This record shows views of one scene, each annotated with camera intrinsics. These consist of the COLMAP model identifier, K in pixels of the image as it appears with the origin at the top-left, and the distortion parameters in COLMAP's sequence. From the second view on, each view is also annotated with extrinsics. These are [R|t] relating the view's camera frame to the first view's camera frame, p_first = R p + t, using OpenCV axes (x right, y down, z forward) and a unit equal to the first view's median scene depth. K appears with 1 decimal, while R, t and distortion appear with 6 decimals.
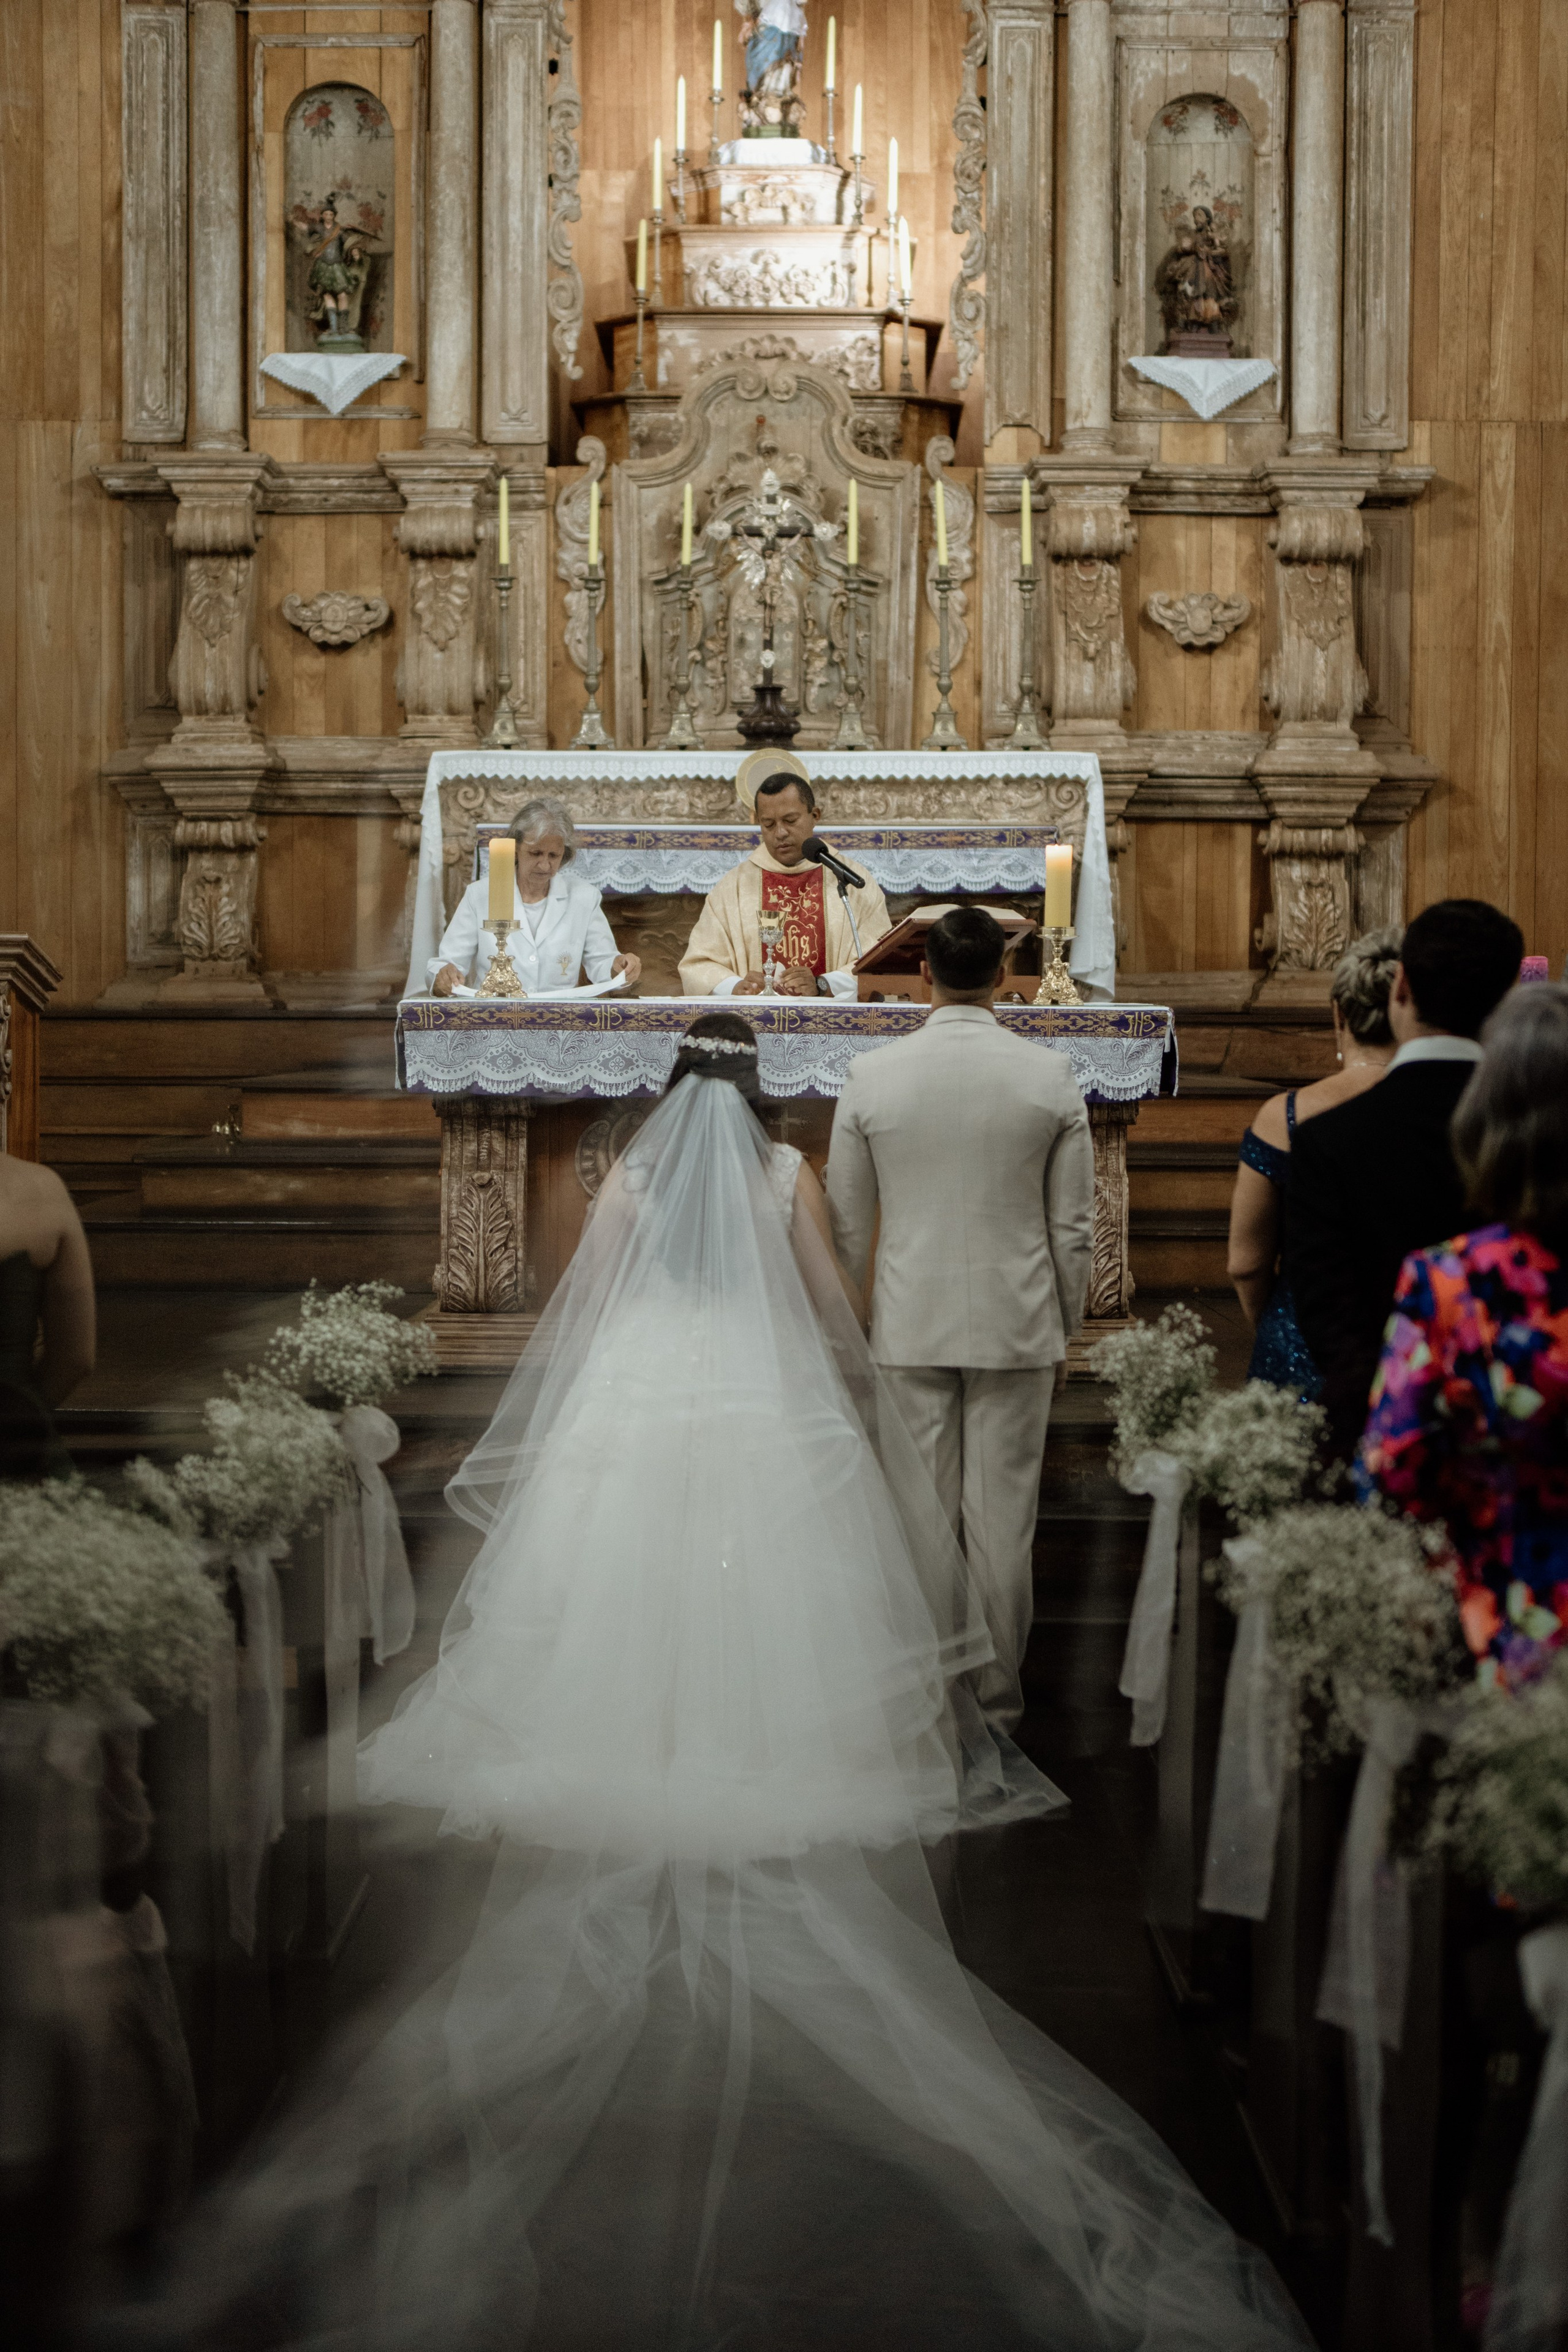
lens RADIAL K [[3394.9, 0, 784.0], [0, 3394.9, 1176.0], [0, 0, 1]] dist [-0.024222, 0.066935]
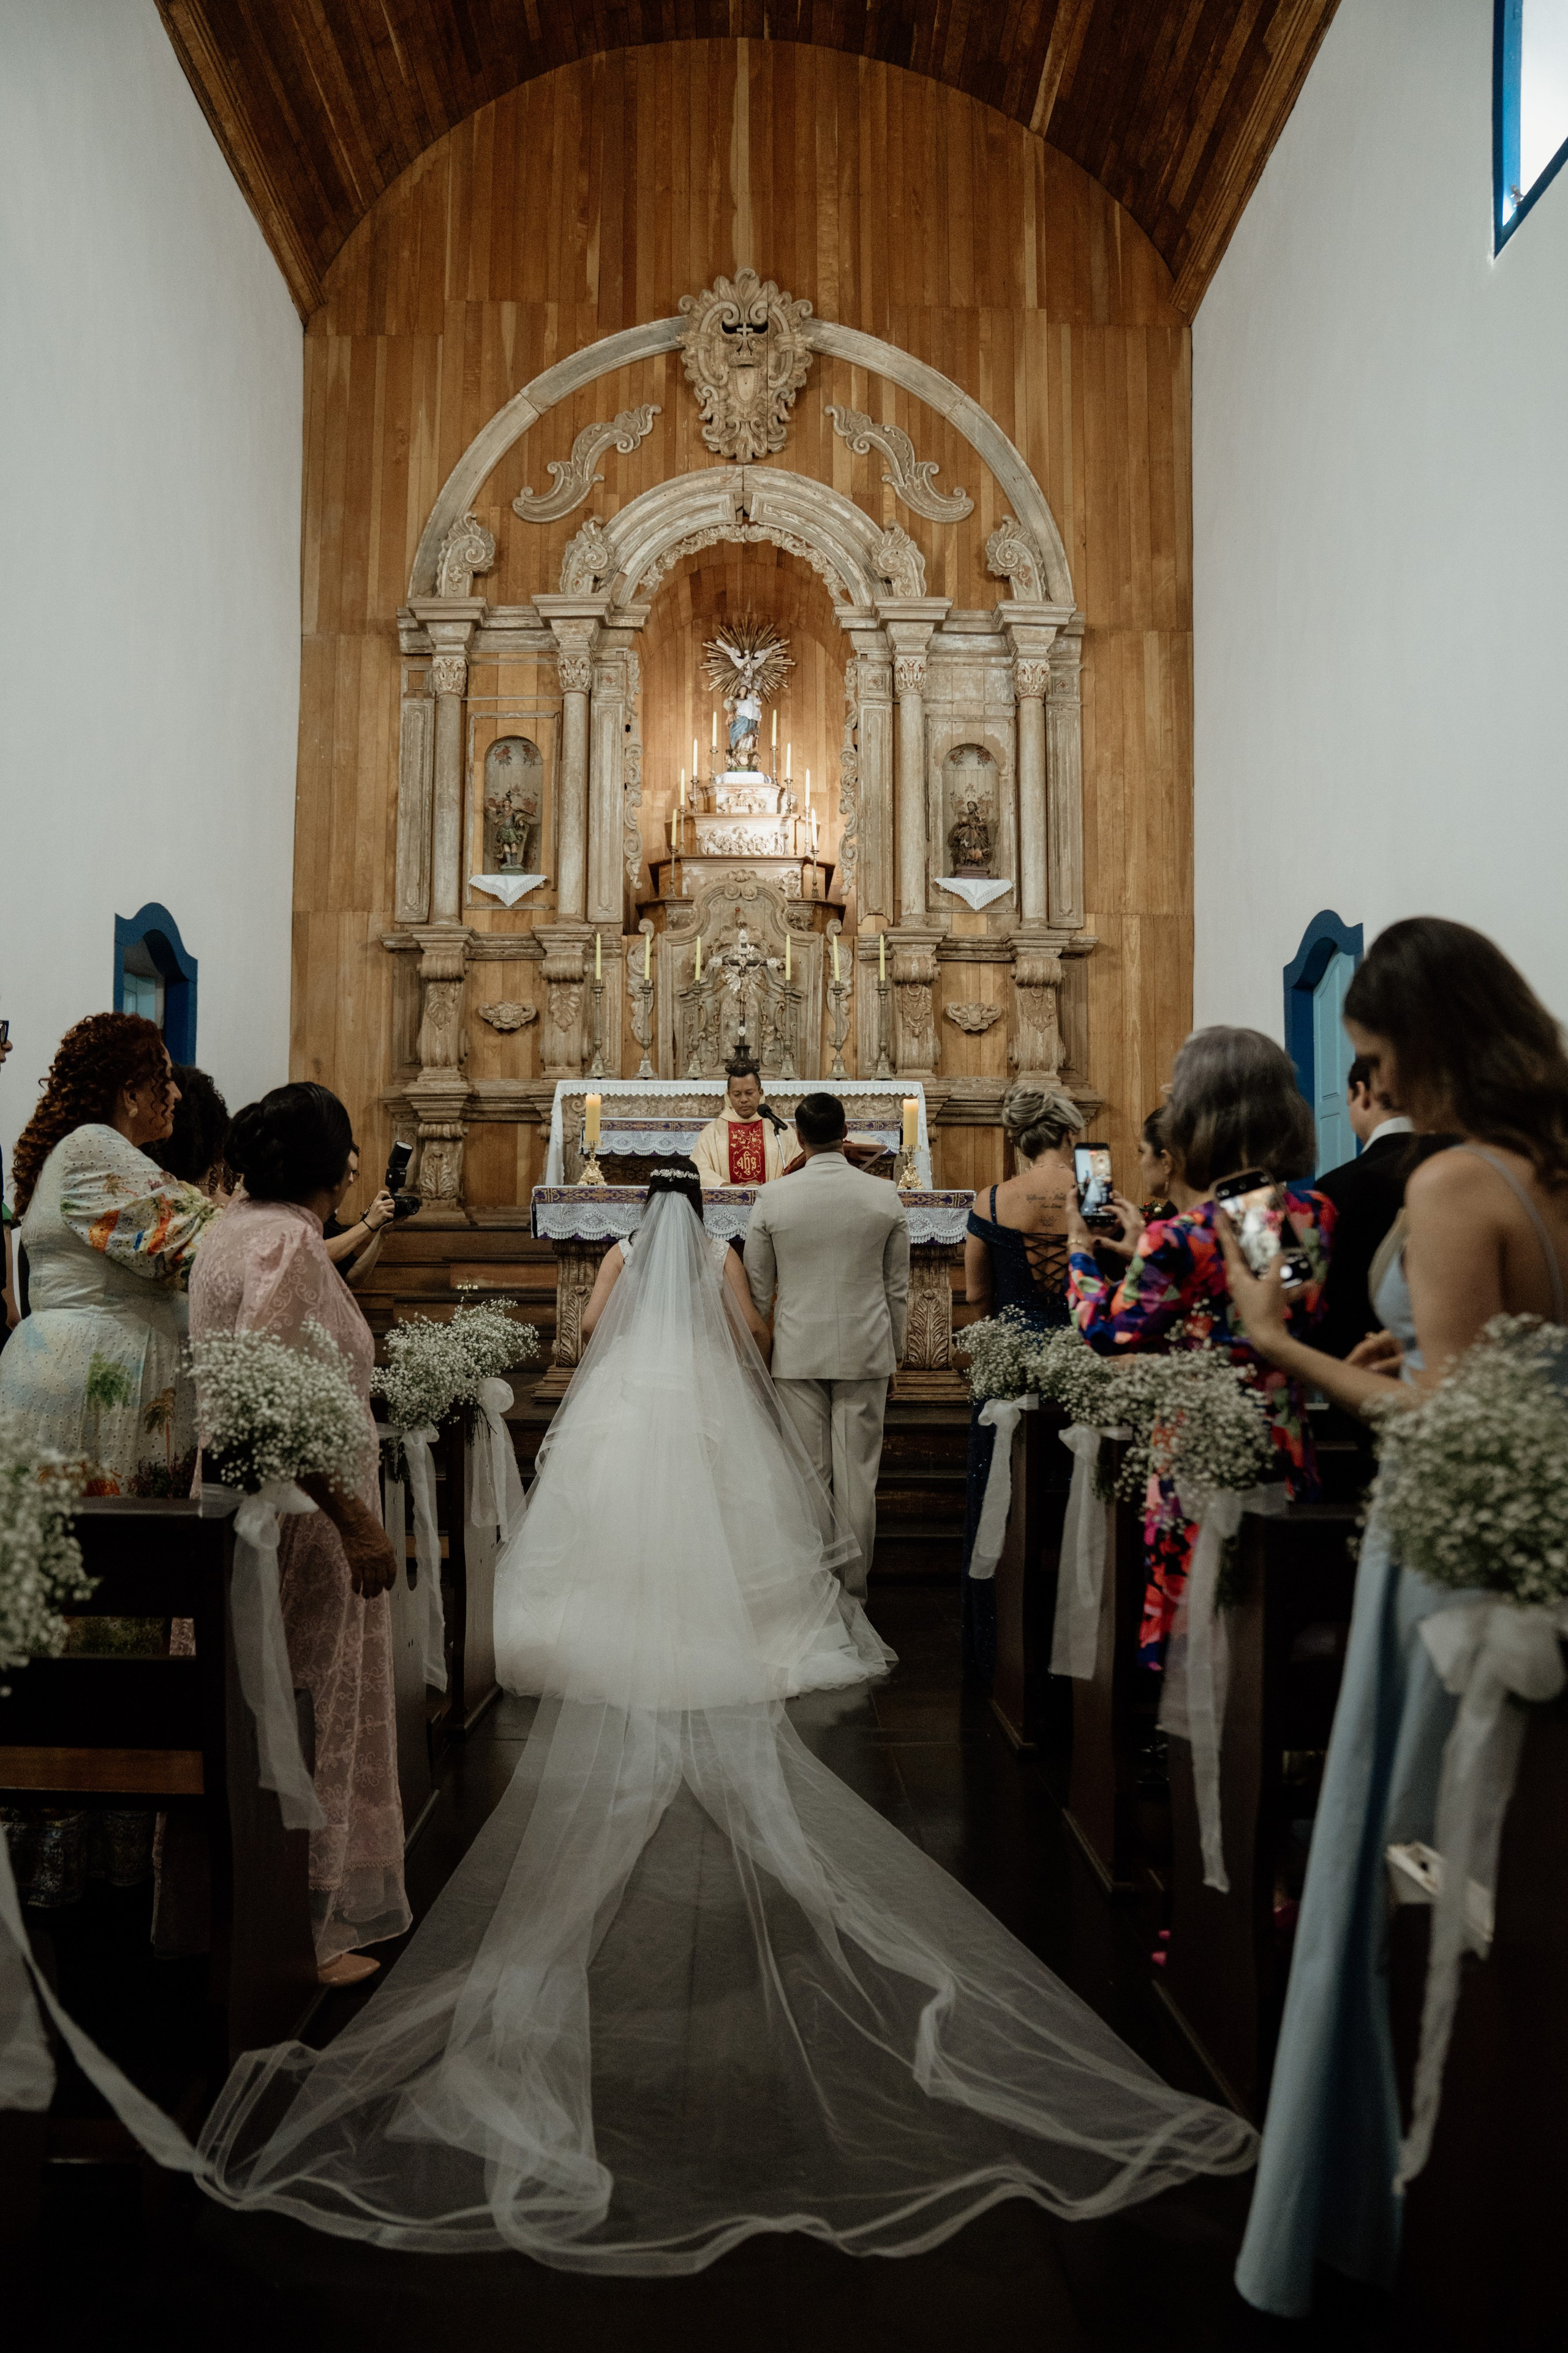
lens RADIAL K [[1698.7, 0, 779.8], [0, 1698.7, 1234.3], [0, 0, 1]] dist [-0.128075, 0.000232]
pose [[0.999754, -0.000921, 0.022176, -0.004471], [0.002766, 0.996522, -0.083279, 0.031390], [-0.022022, 0.083319, 0.996280, 0.091608]]
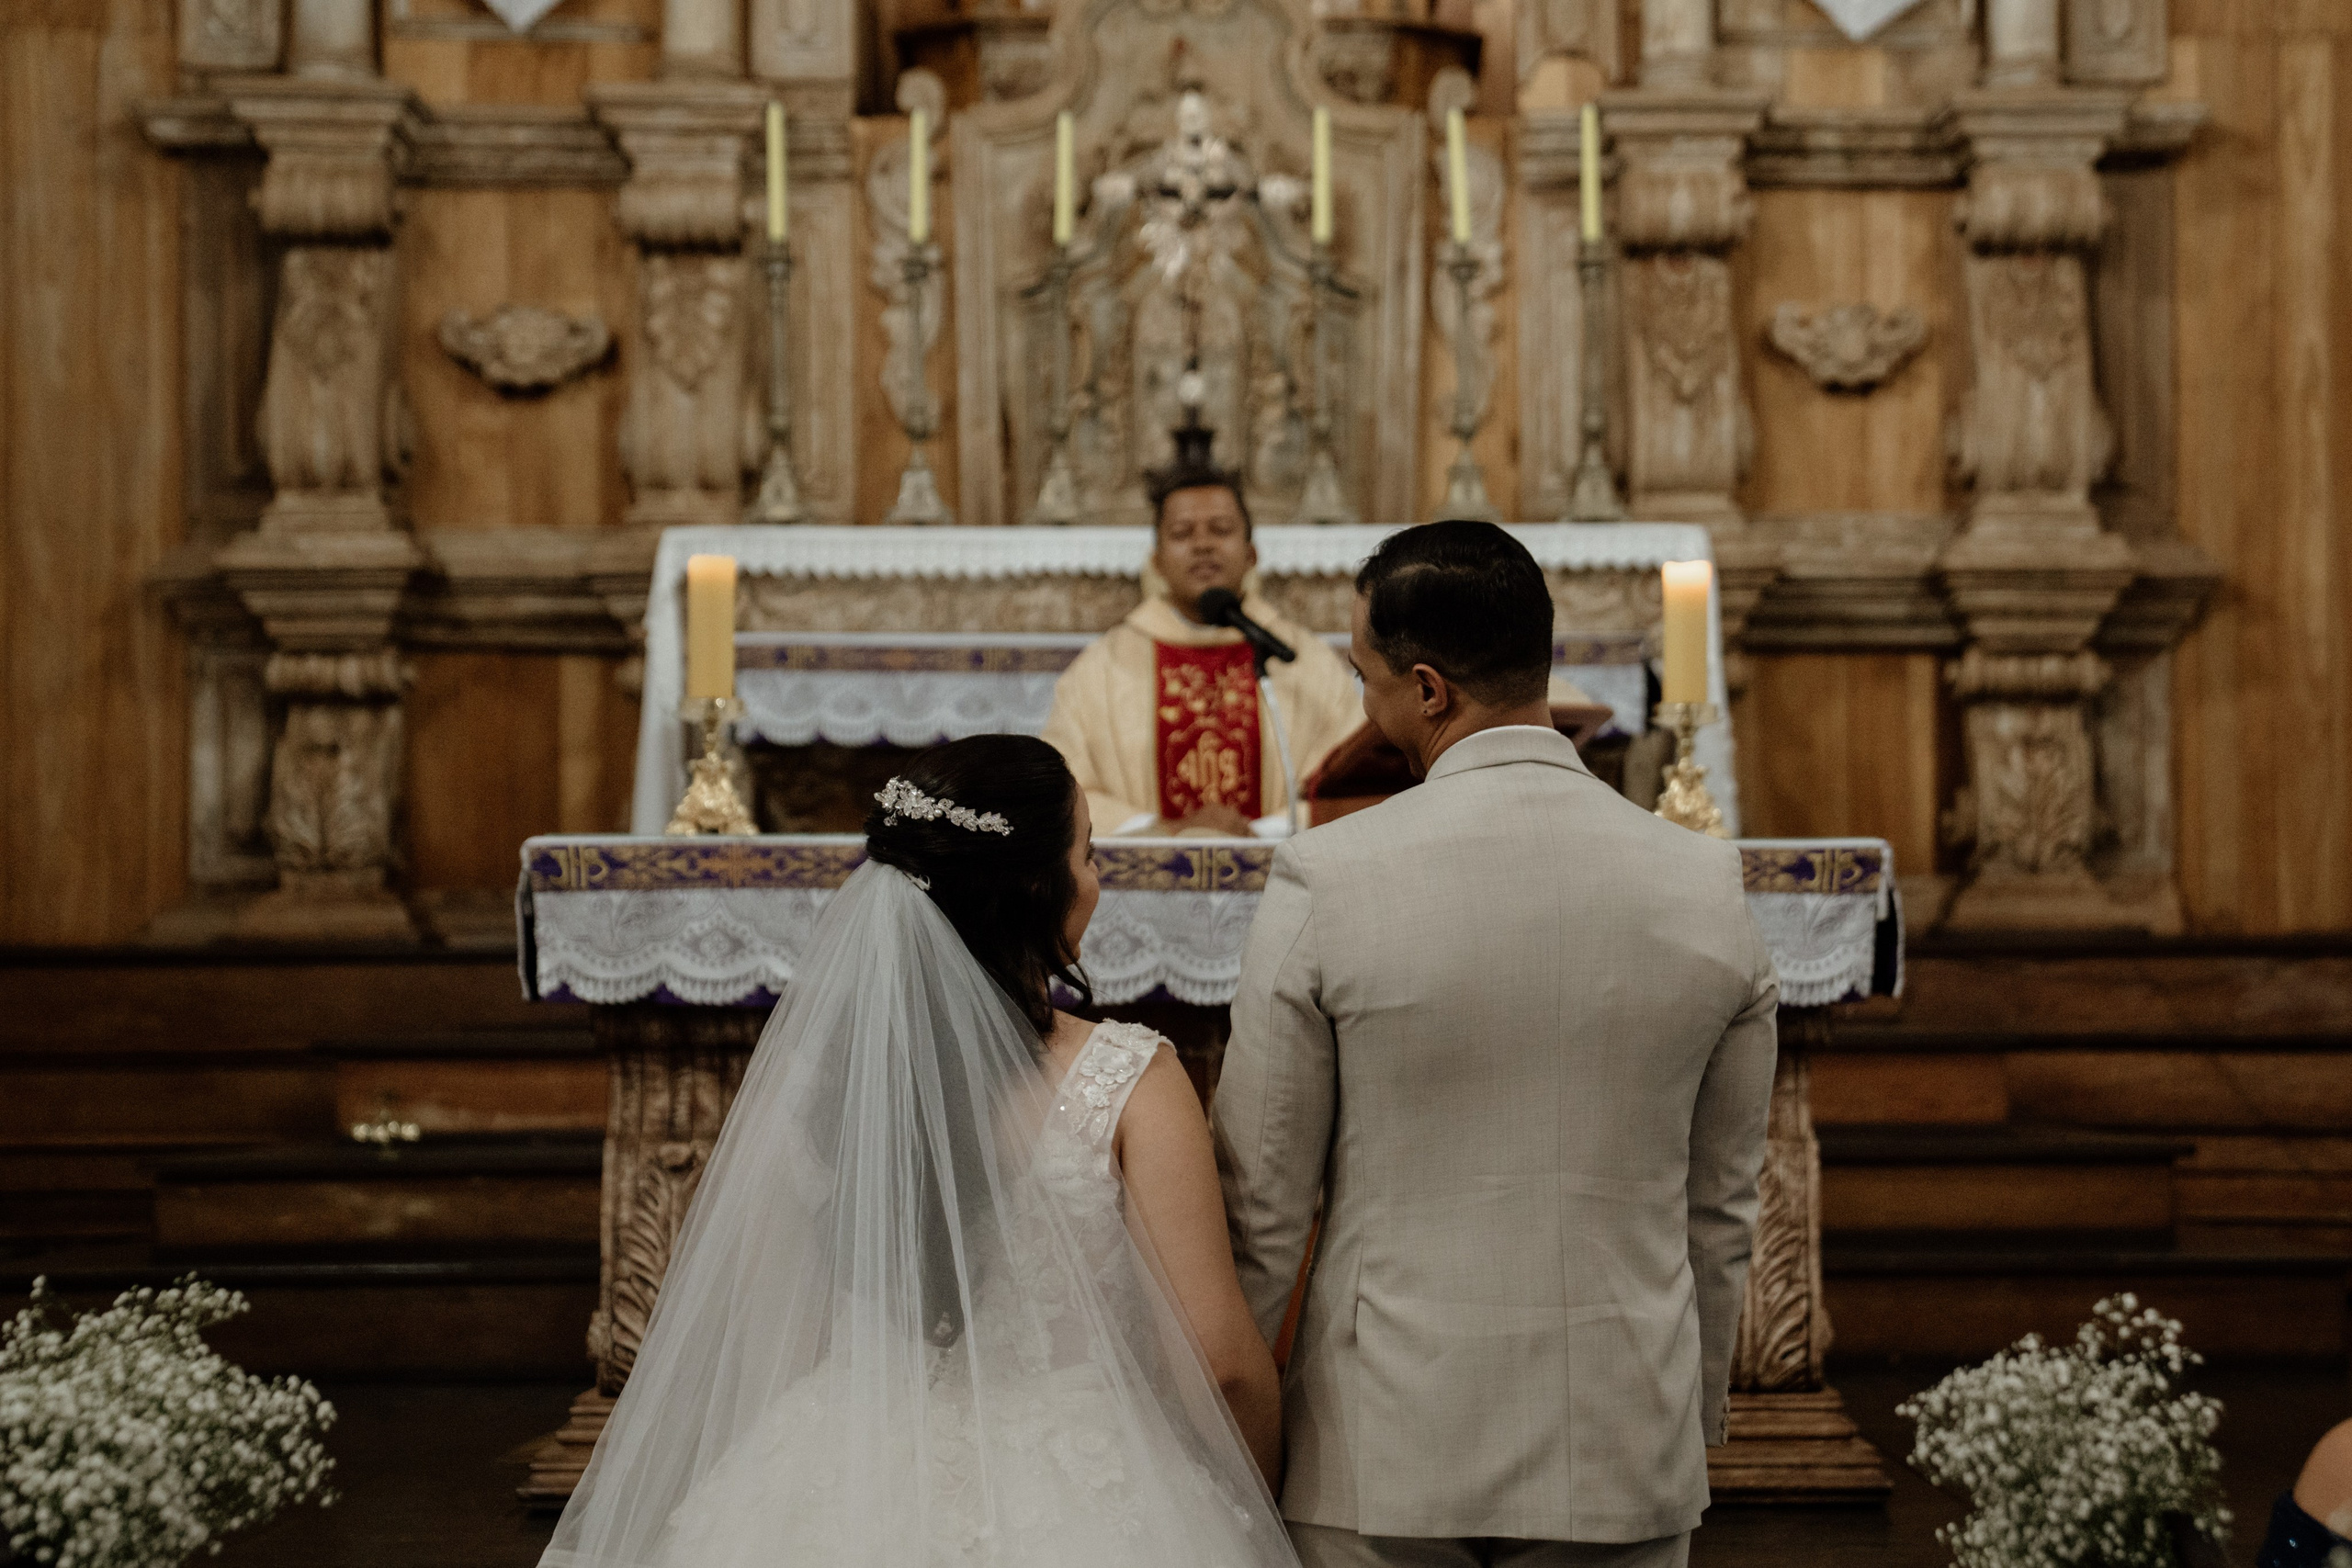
lens RADIAL K [[4096.7, 0, 1354.4], [0, 4096.7, 896.7], [0, 0, 1]] dist [0.197947, 0.230145]
pose [[0.999576, -0.009458, 0.027526, 0.003401], [0.011967, 0.995644, -0.092464, 0.015583], [-0.026531, 0.092755, 0.995335, 0.218037]]
